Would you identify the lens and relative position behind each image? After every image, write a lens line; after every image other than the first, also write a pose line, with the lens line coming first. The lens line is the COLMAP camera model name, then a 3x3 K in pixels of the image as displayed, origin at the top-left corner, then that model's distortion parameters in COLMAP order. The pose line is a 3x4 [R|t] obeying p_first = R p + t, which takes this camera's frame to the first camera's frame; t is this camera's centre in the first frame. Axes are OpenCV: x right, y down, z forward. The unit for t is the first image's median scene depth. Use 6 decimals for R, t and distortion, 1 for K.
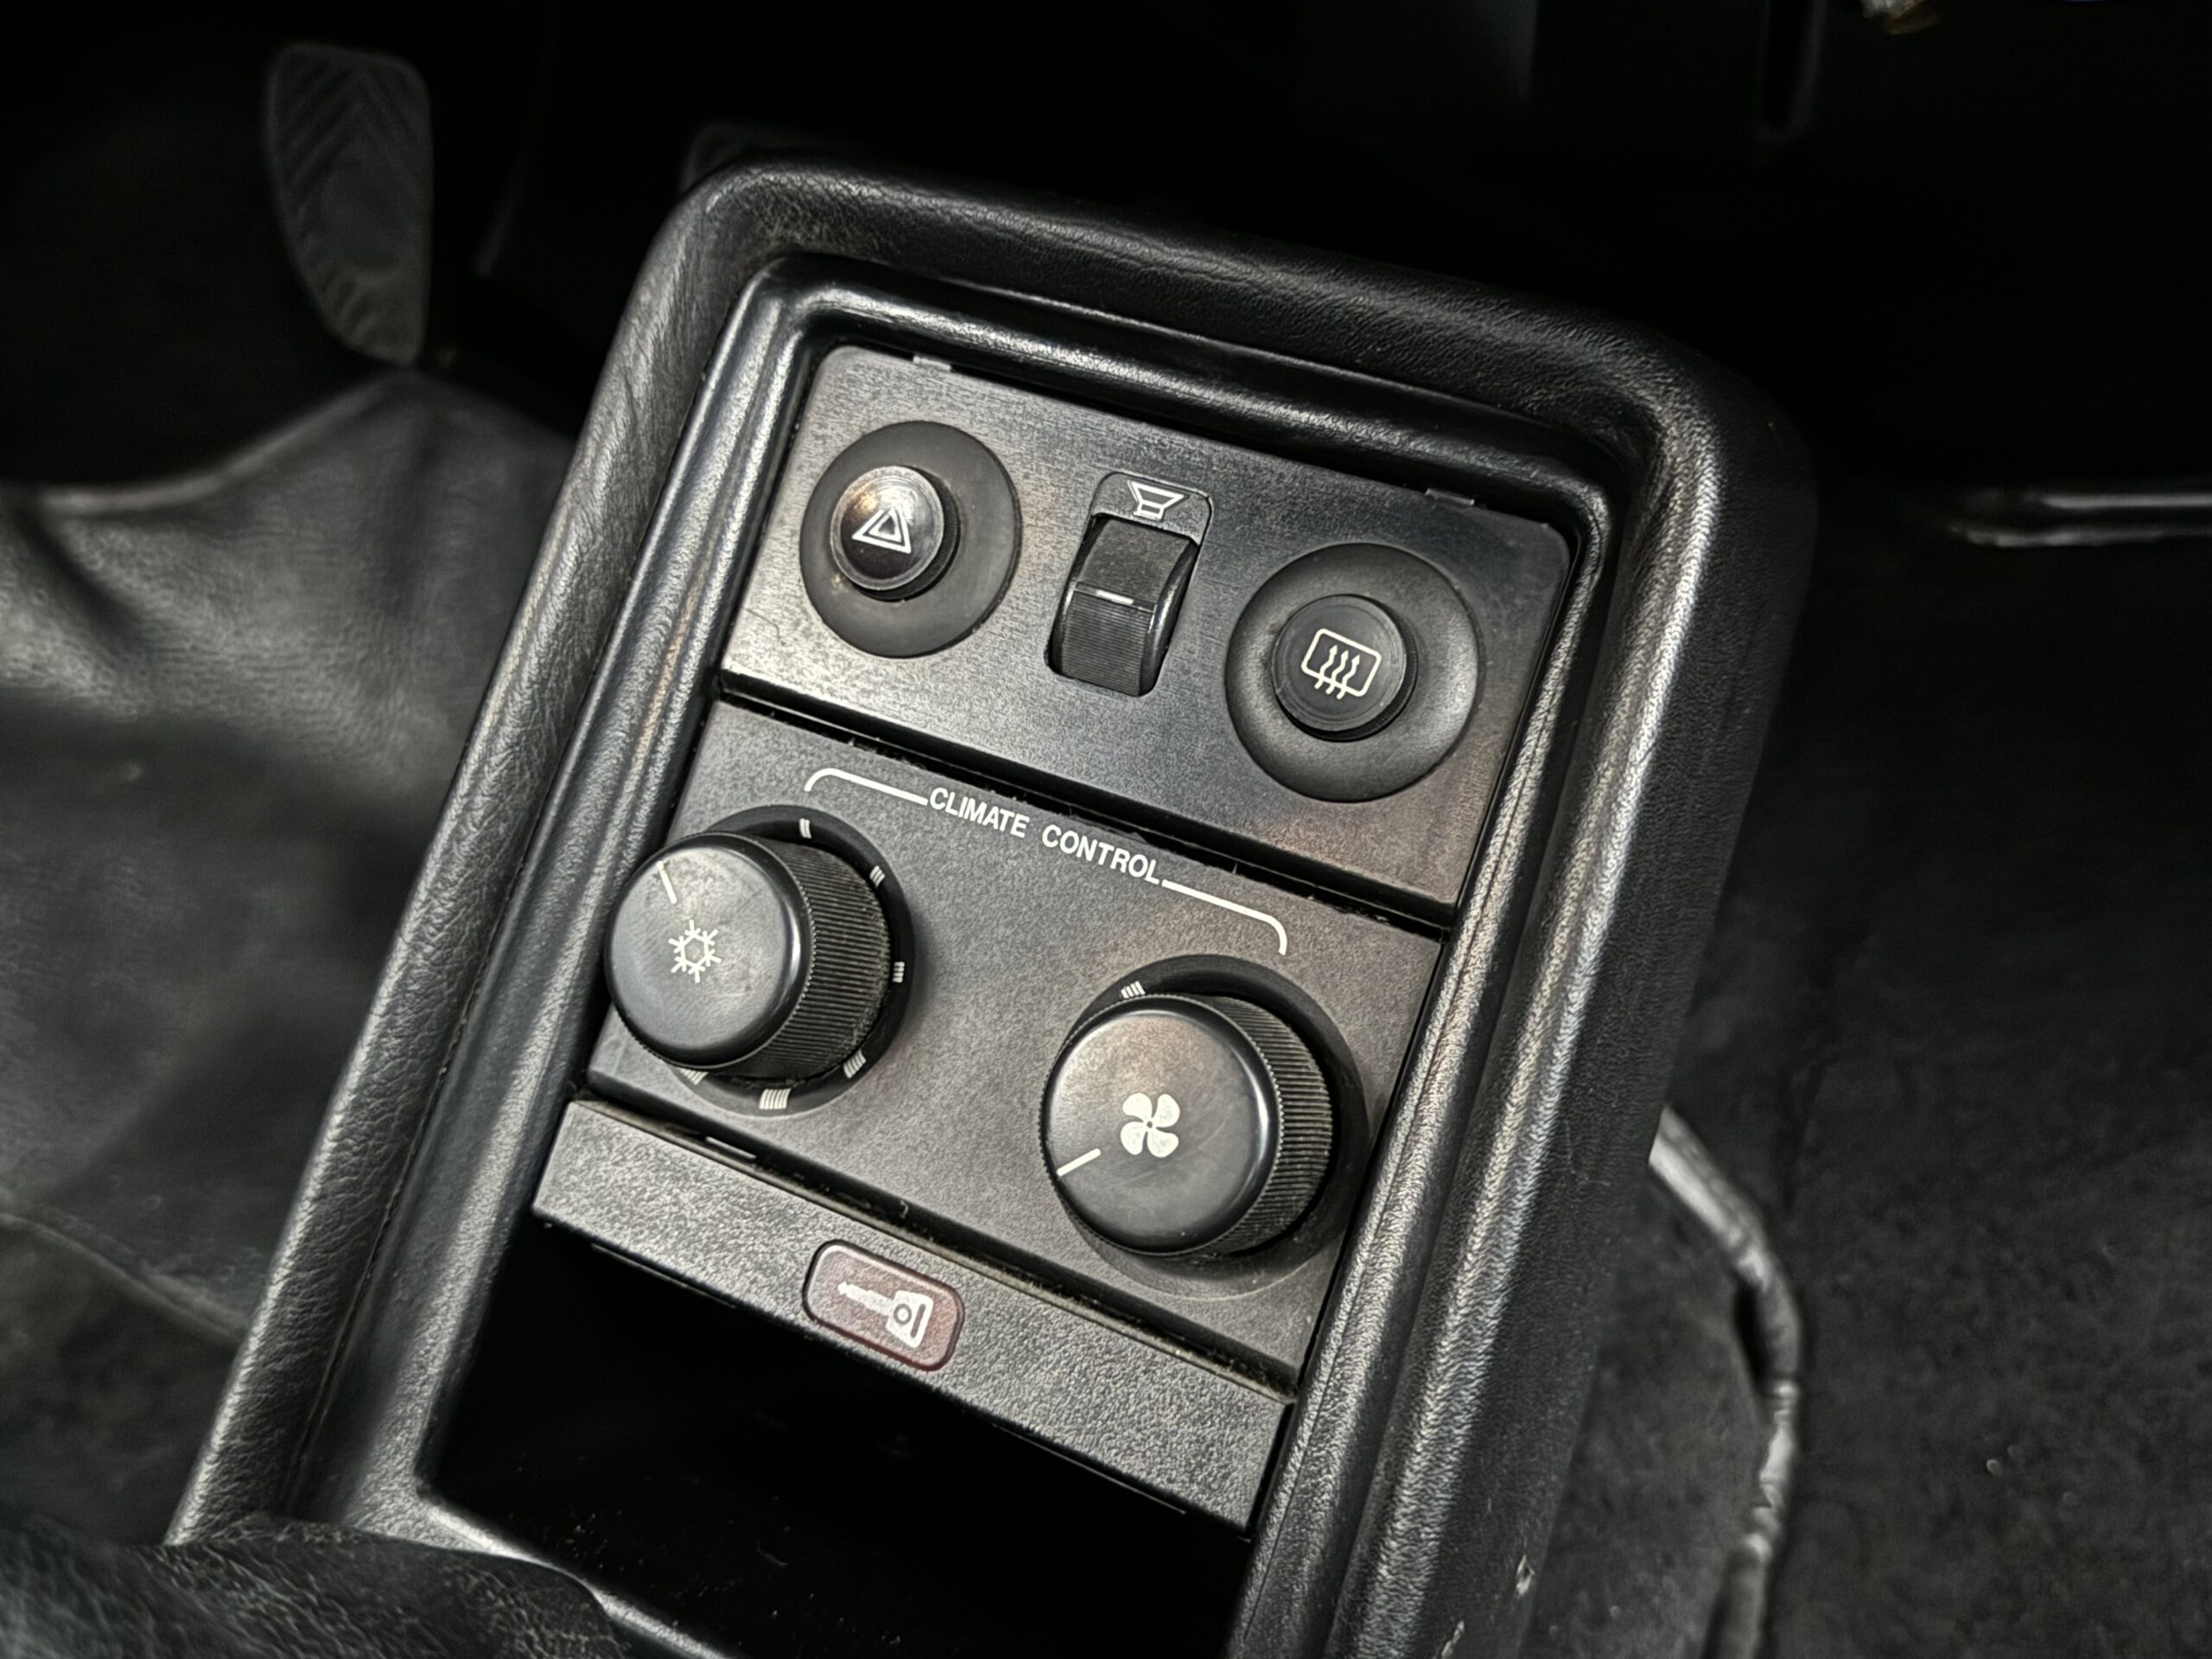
lens RADIAL K [[2270.1, 0, 1104.8], [0, 2270.1, 792.4], [0, 0, 1]] dist [0.009546, -0.003955]
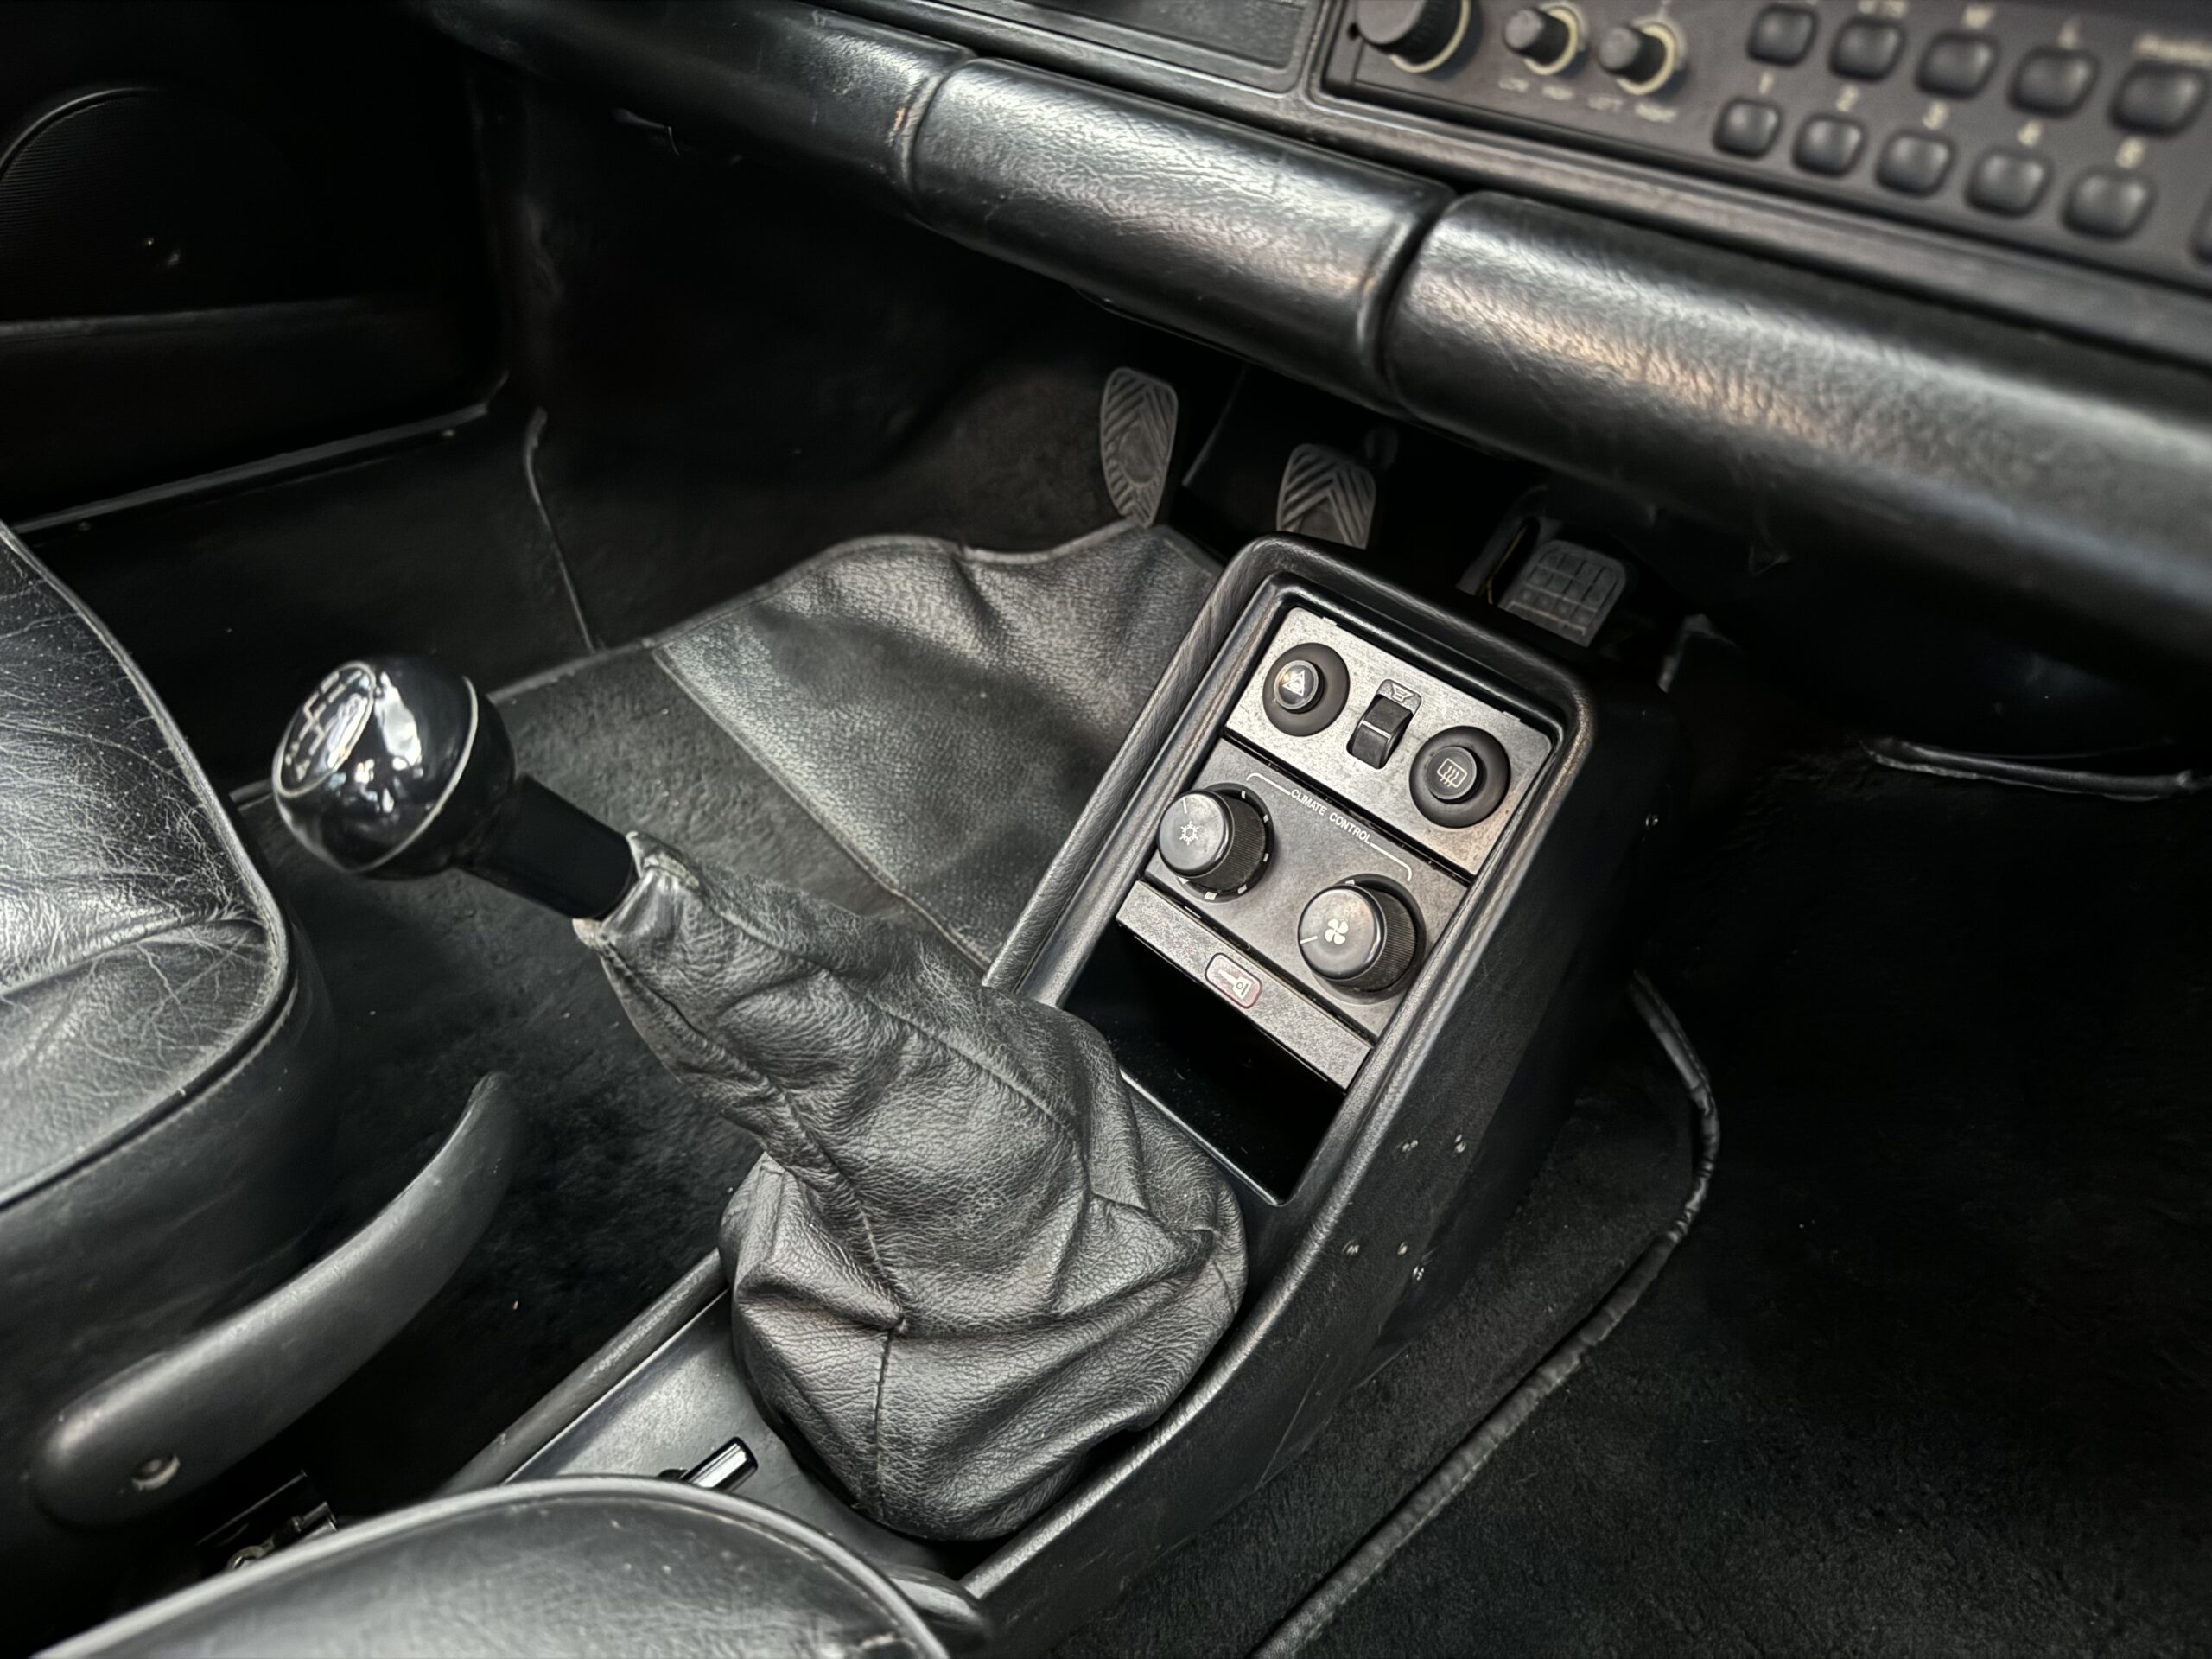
lens RADIAL K [[1567.6, 0, 1106.0], [0, 1567.6, 829.5], [0, 0, 1]] dist [0.030556, -0.076307]
pose [[0.937282, 0.201705, -0.284284, 0.229799], [-0.185318, 0.979107, 0.083702, -0.064162], [0.295228, -0.025770, 0.955079, -0.719632]]
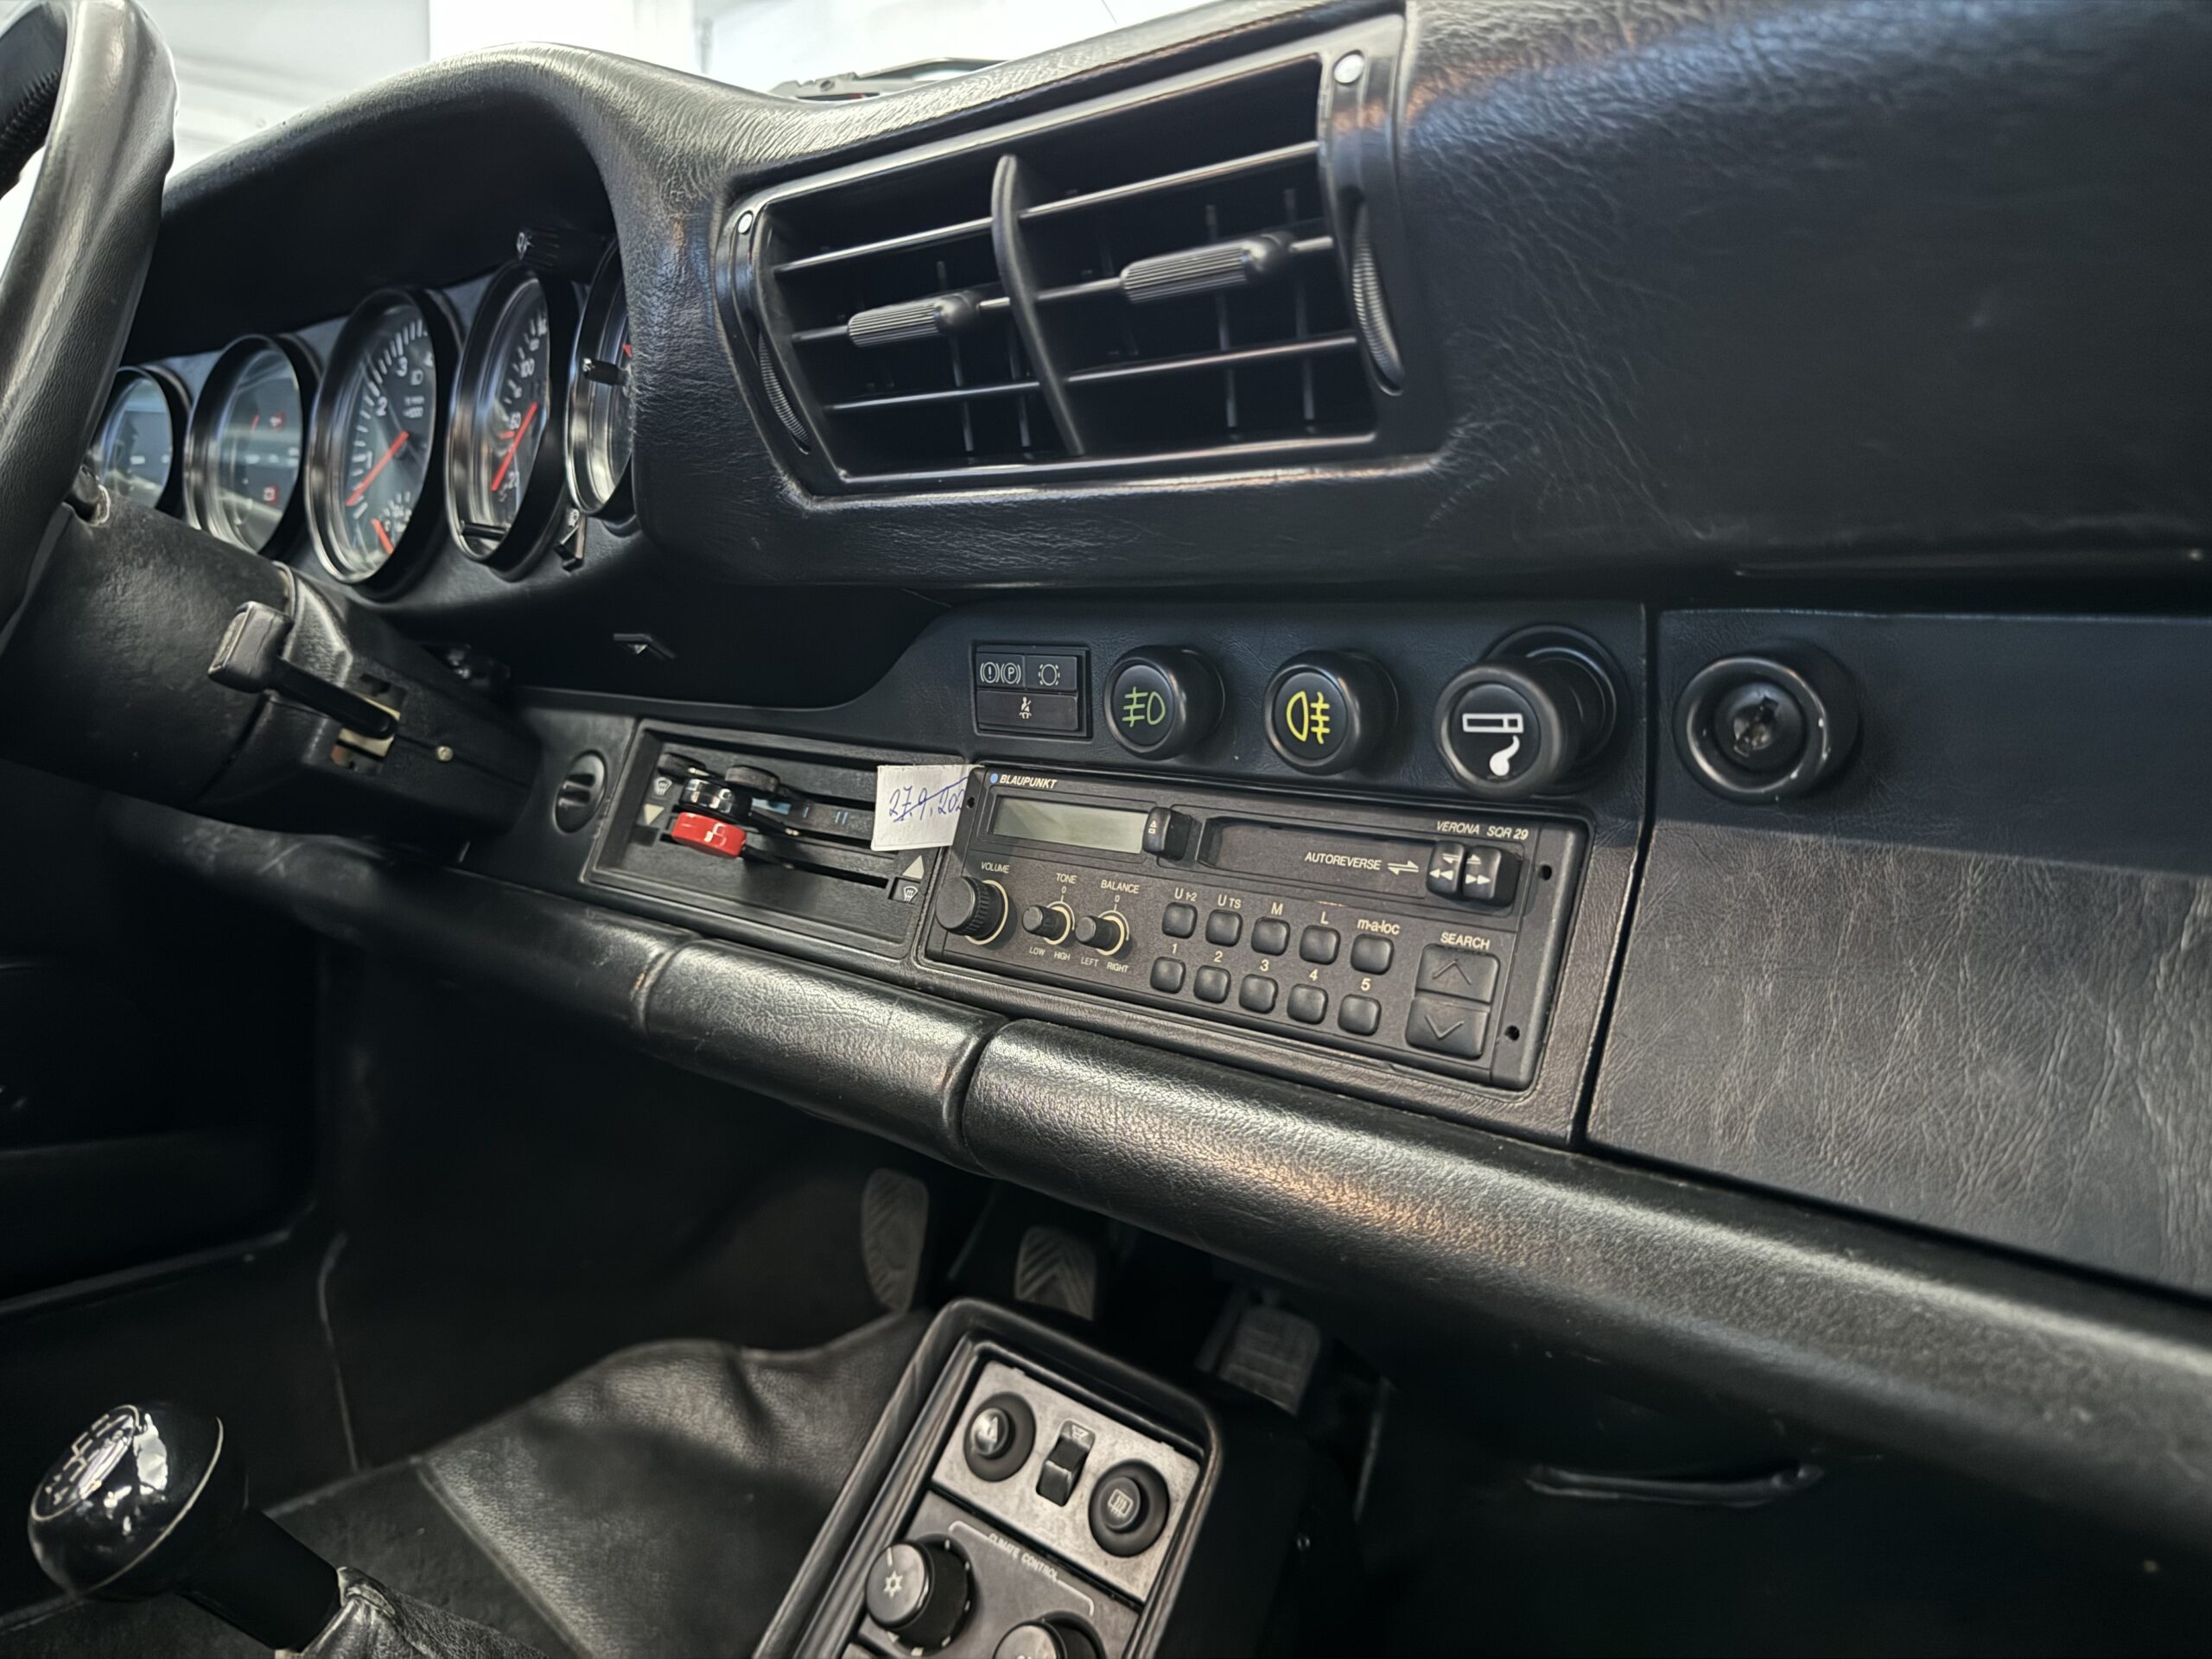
lens RADIAL K [[1567.6, 0, 1106.0], [0, 1567.6, 829.5], [0, 0, 1]] dist [0.030556, -0.076307]
pose [[0.968235, 0.024447, -0.248842, 0.504131], [-0.131322, 0.896618, -0.422883, 0.018850], [0.212778, 0.442128, 0.871348, -0.992331]]
